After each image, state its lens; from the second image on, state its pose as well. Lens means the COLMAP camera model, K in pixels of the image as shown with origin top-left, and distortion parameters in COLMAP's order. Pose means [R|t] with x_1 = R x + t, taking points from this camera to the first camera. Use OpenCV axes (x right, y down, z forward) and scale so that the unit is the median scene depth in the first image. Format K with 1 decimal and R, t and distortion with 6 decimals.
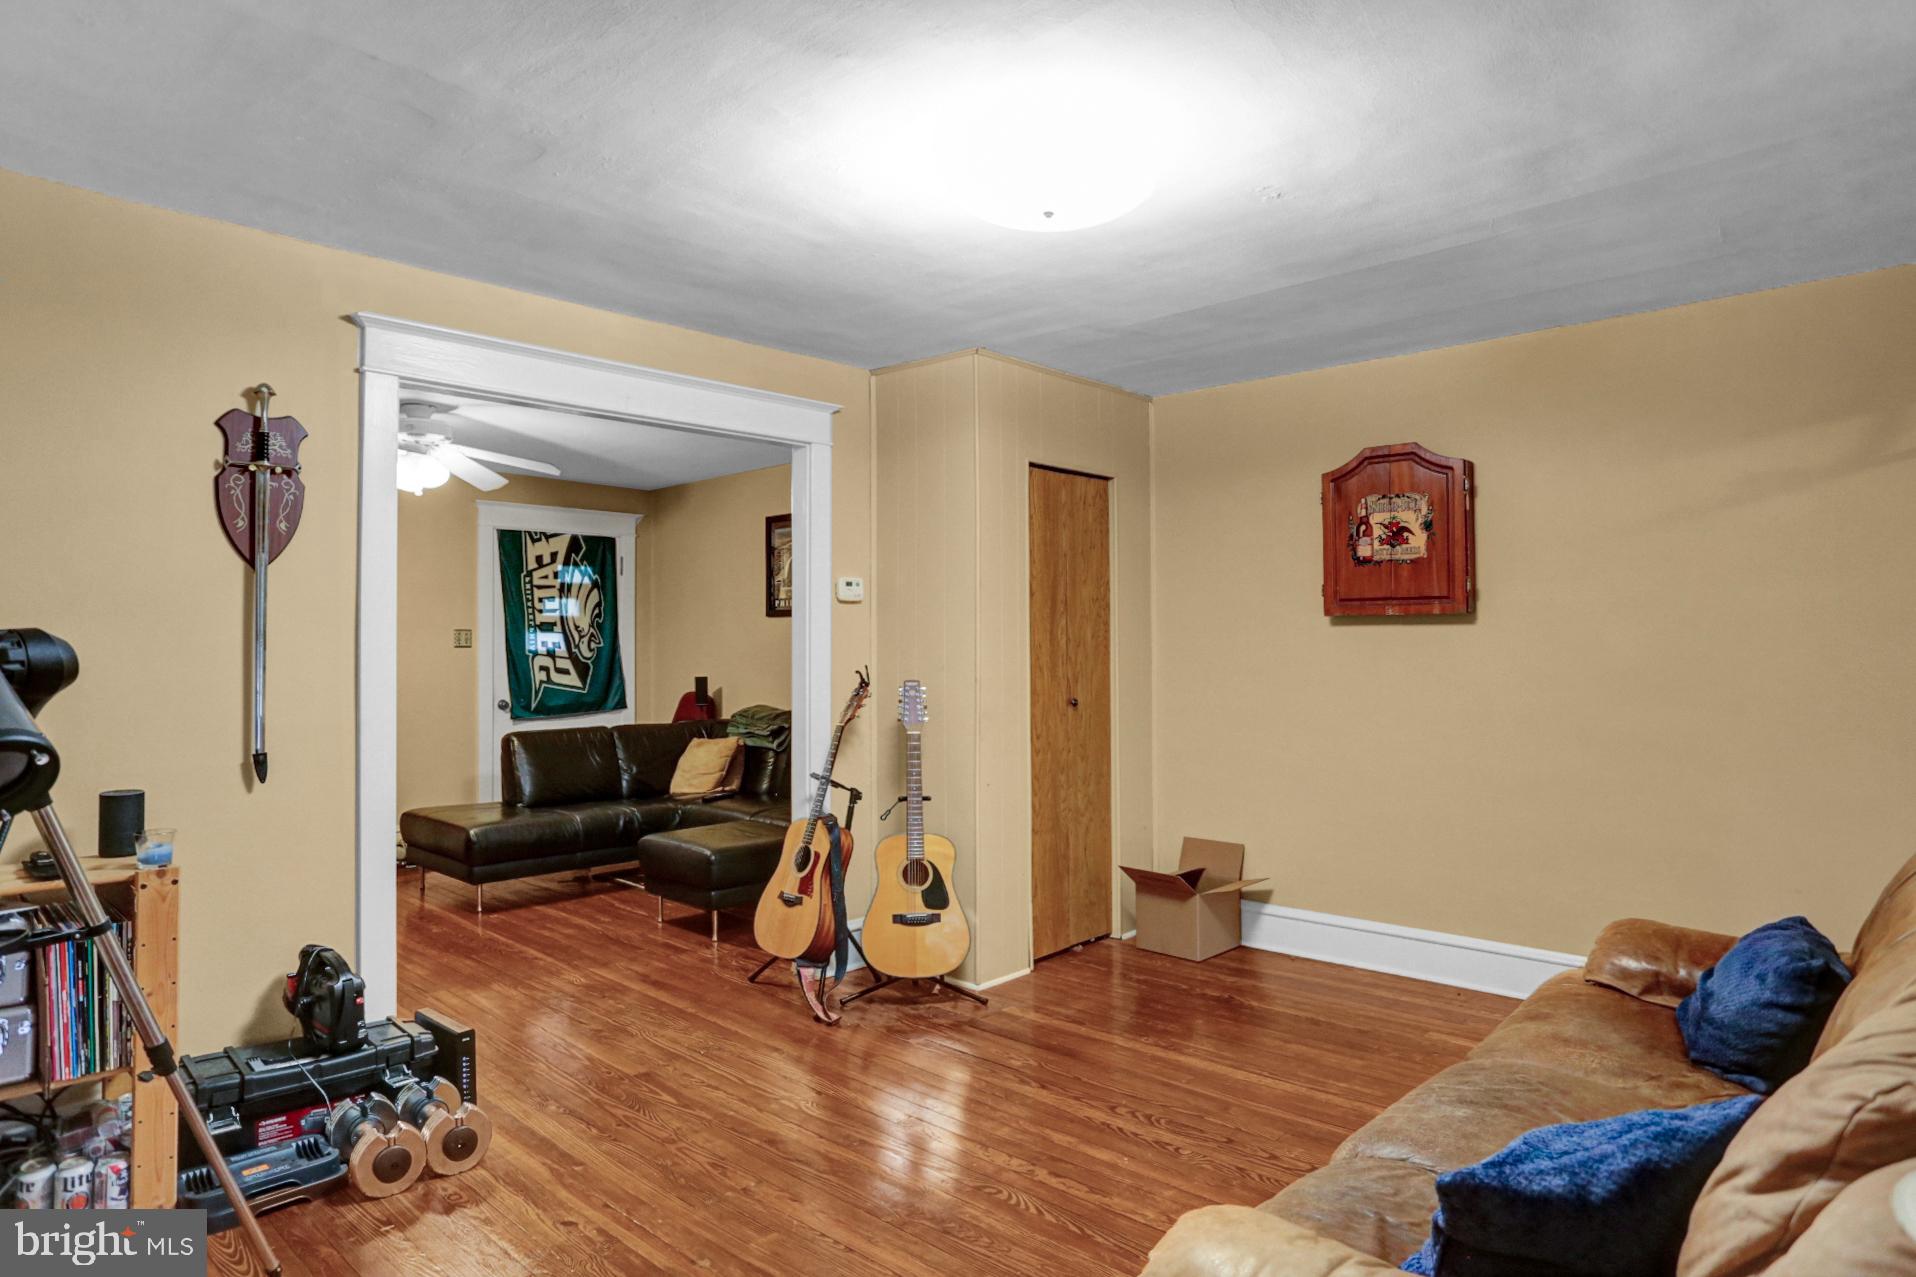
lens RADIAL K [[1162.3, 0, 922.0], [0, 1162.3, 616.9], [0, 0, 1]] dist [-0.048972, 0.030619]
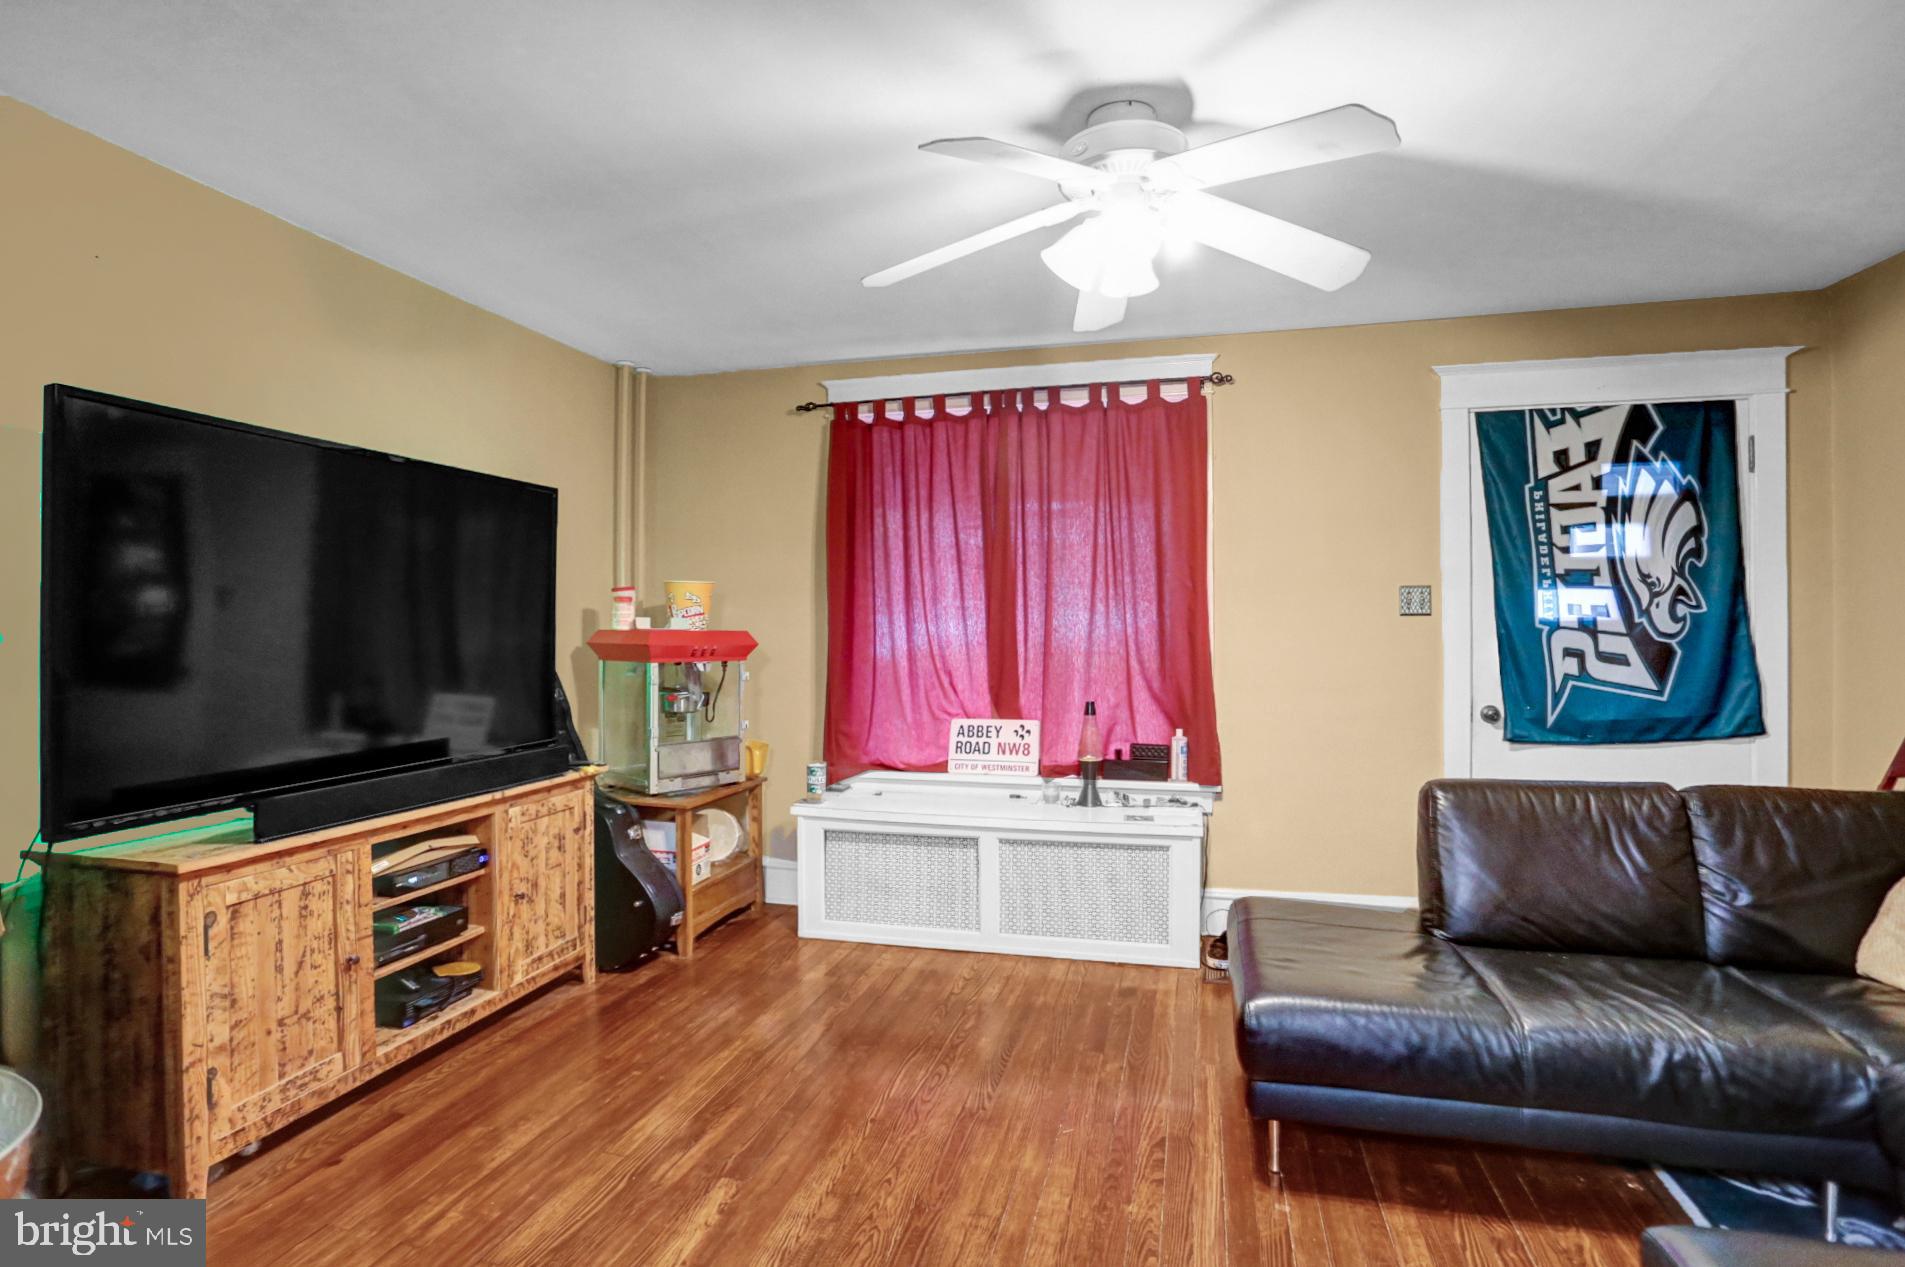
lens RADIAL K [[970.3, 0, 939.8], [0, 970.3, 623.0], [0, 0, 1]] dist [-0.061431, 0.025442]
pose [[0.508455, -0.003052, -0.861083, -0.090958], [0.022599, 0.999697, 0.009800, 0.019030], [0.860792, -0.024443, 0.508370, 0.510973]]
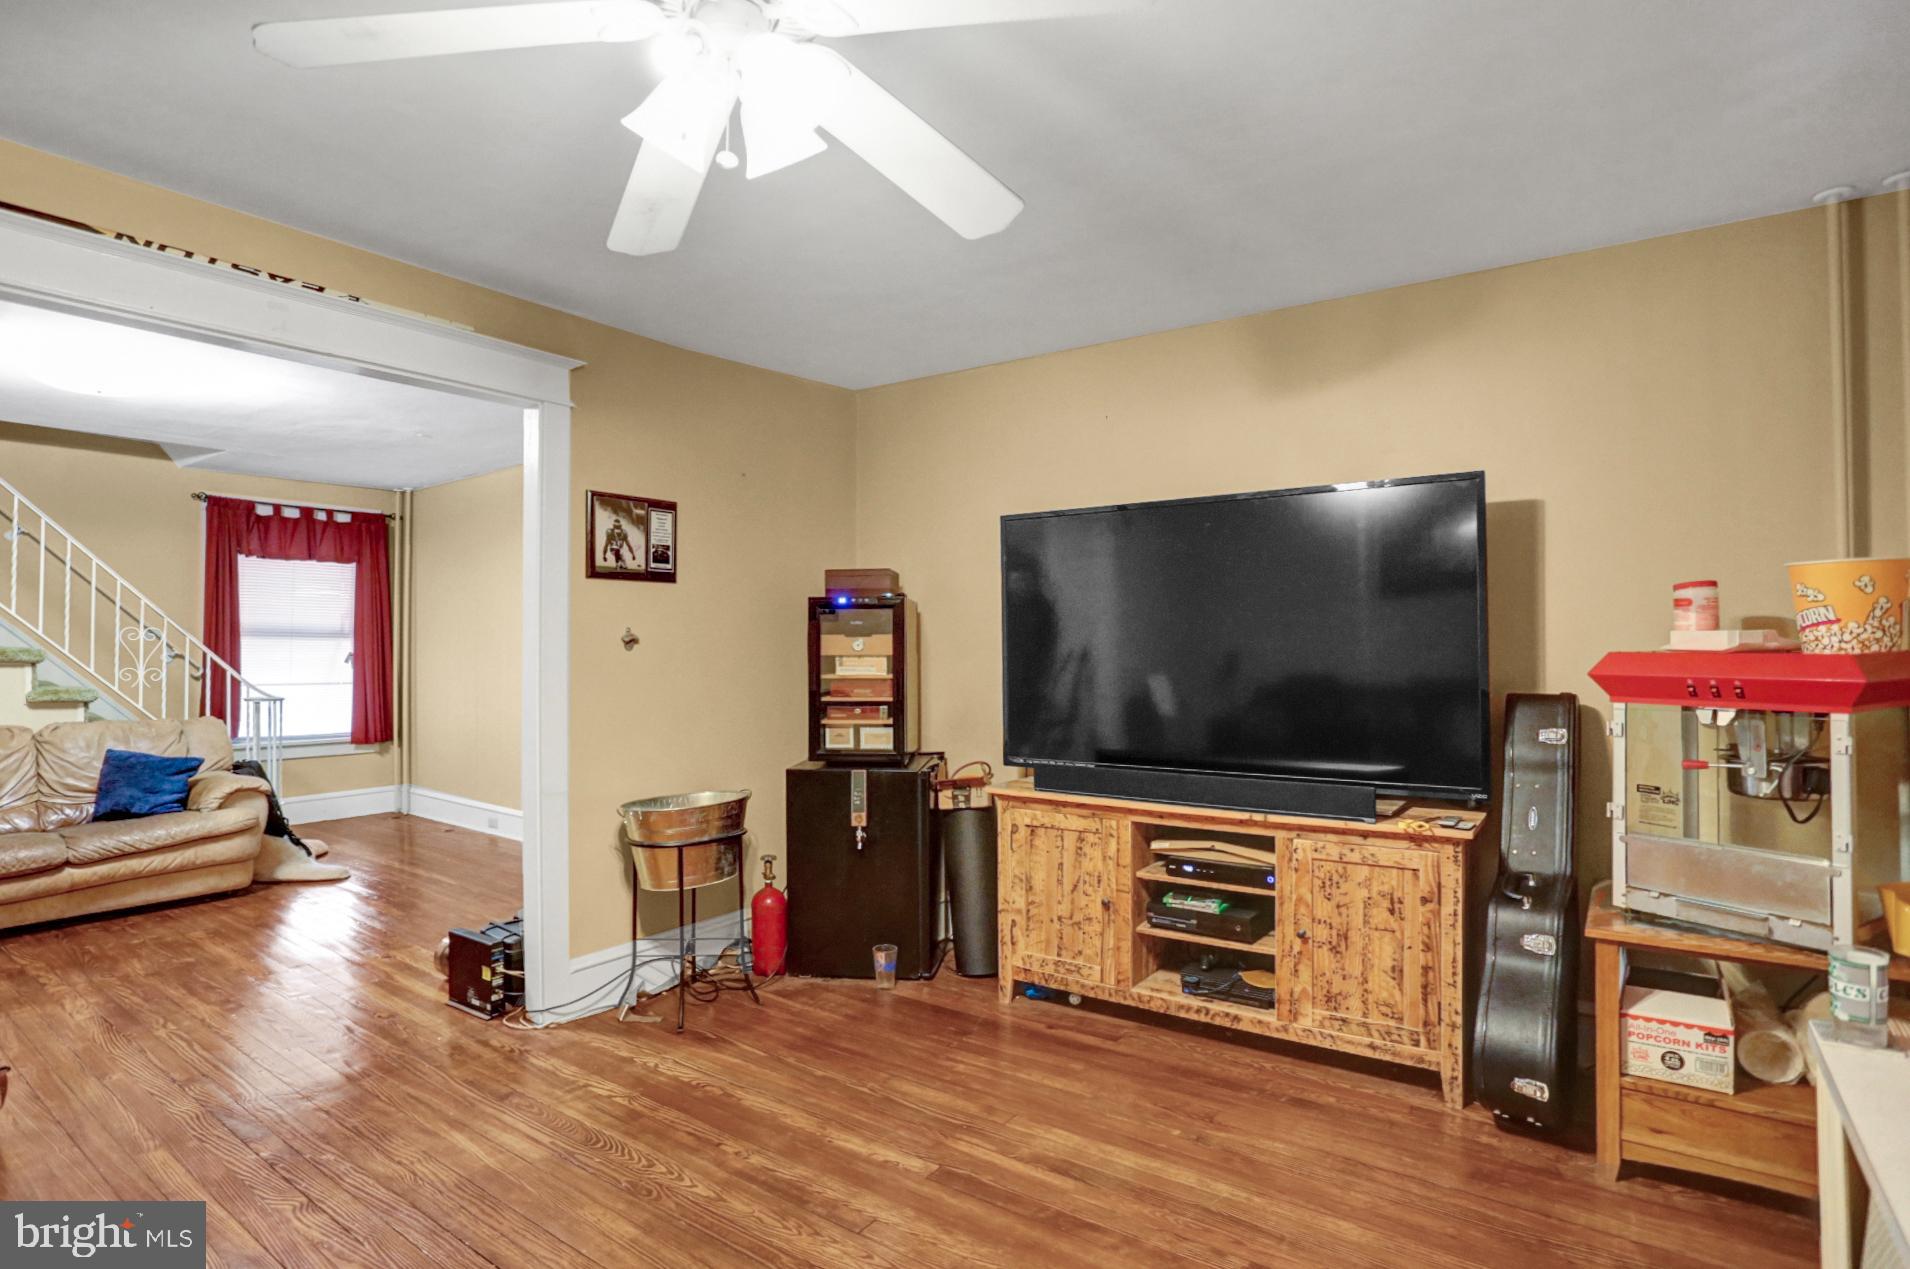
lens RADIAL K [[972.8, 0, 965.4], [0, 972.8, 638.3], [0, 0, 1]] dist [-0.061431, 0.025442]
pose [[-0.984435, 0.003902, -0.175704, -0.312243], [0.010262, 0.999324, -0.035306, 0.028391], [0.175447, -0.036559, -0.983810, 0.882606]]
